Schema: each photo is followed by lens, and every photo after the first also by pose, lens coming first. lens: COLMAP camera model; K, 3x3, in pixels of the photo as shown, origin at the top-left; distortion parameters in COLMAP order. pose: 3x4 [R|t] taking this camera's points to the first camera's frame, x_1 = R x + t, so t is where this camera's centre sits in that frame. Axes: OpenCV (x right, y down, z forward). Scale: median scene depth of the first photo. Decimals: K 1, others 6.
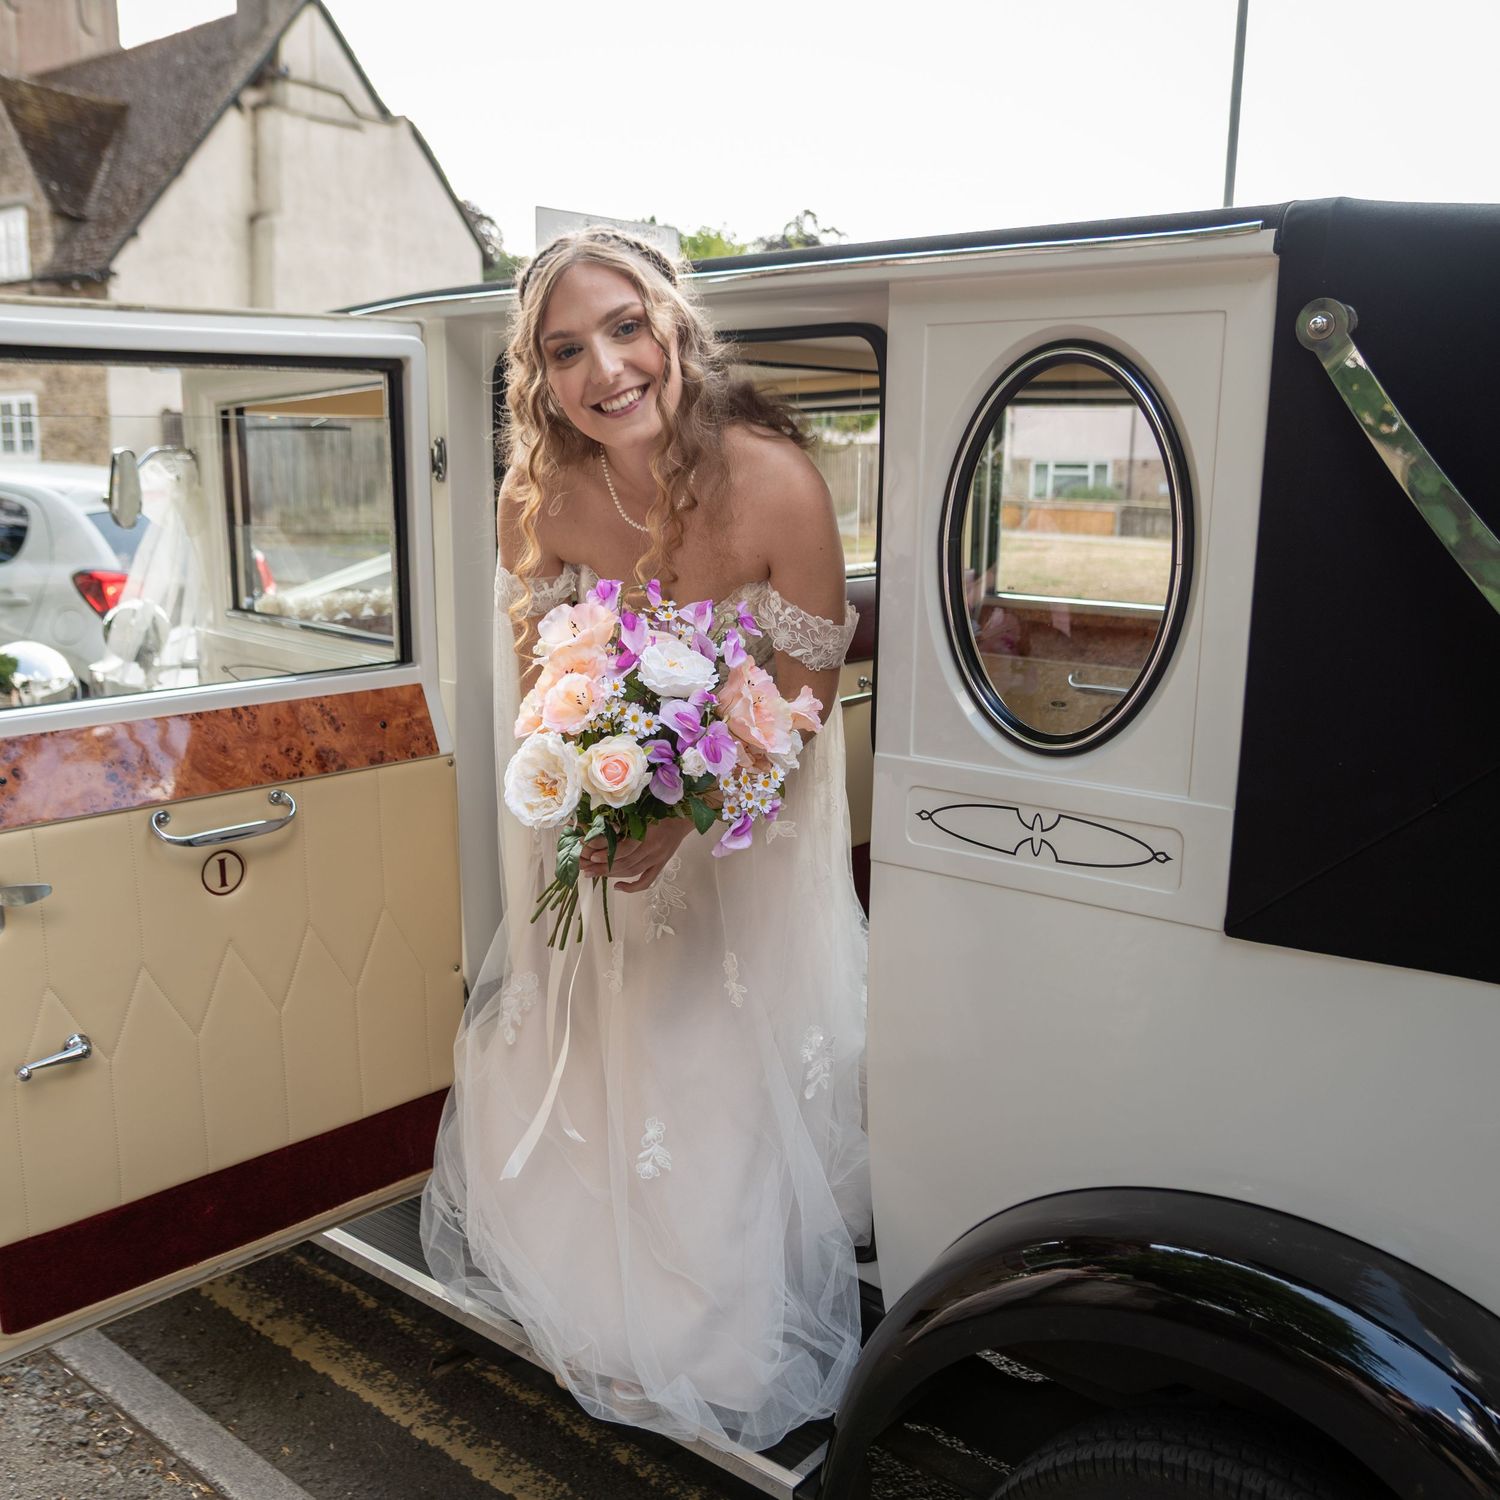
lens RADIAL K [[1619.8, 0, 747.8], [0, 1619.8, 751.8], [0, 0, 1]] dist [-0.011478, 0.000000]
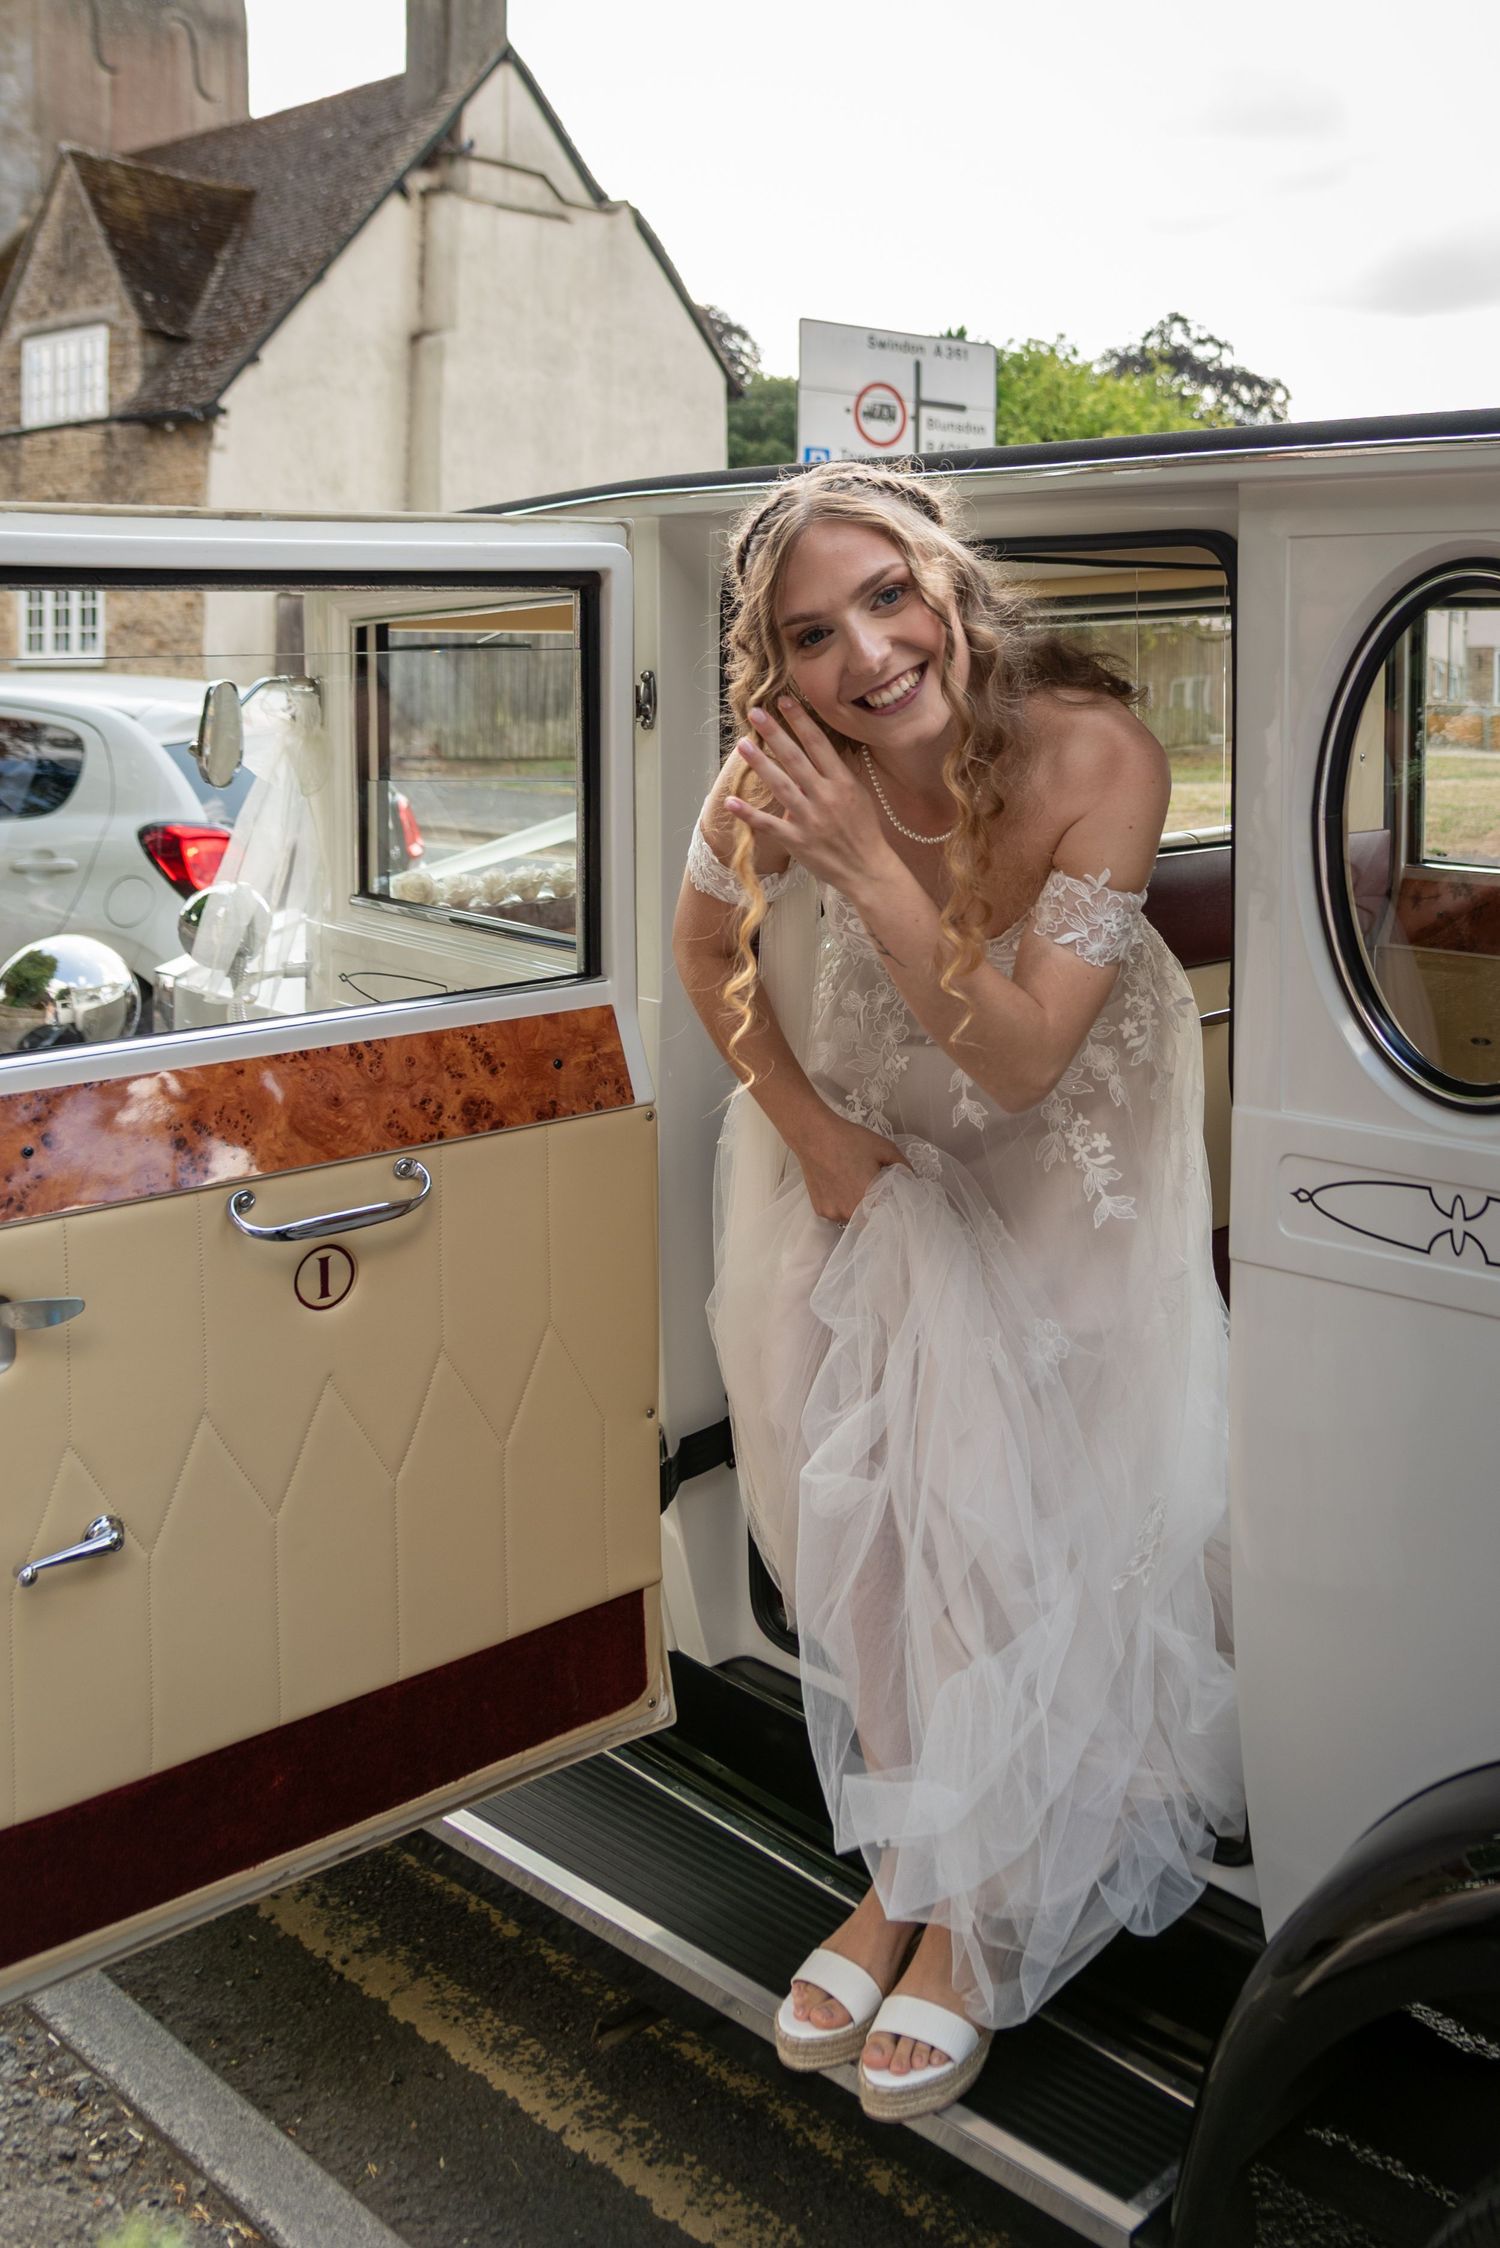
lens RADIAL K [[1414.4, 0, 754.4], [0, 1414.4, 1130.8], [0, 0, 1]] dist [-0.007101, 0.006158]
pose [[0.999932, -0.003269, -0.011158, -0.129380], [0.001292, 0.984947, -0.172853, 0.120795], [0.011555, 0.172827, 0.984884, 0.381710]]
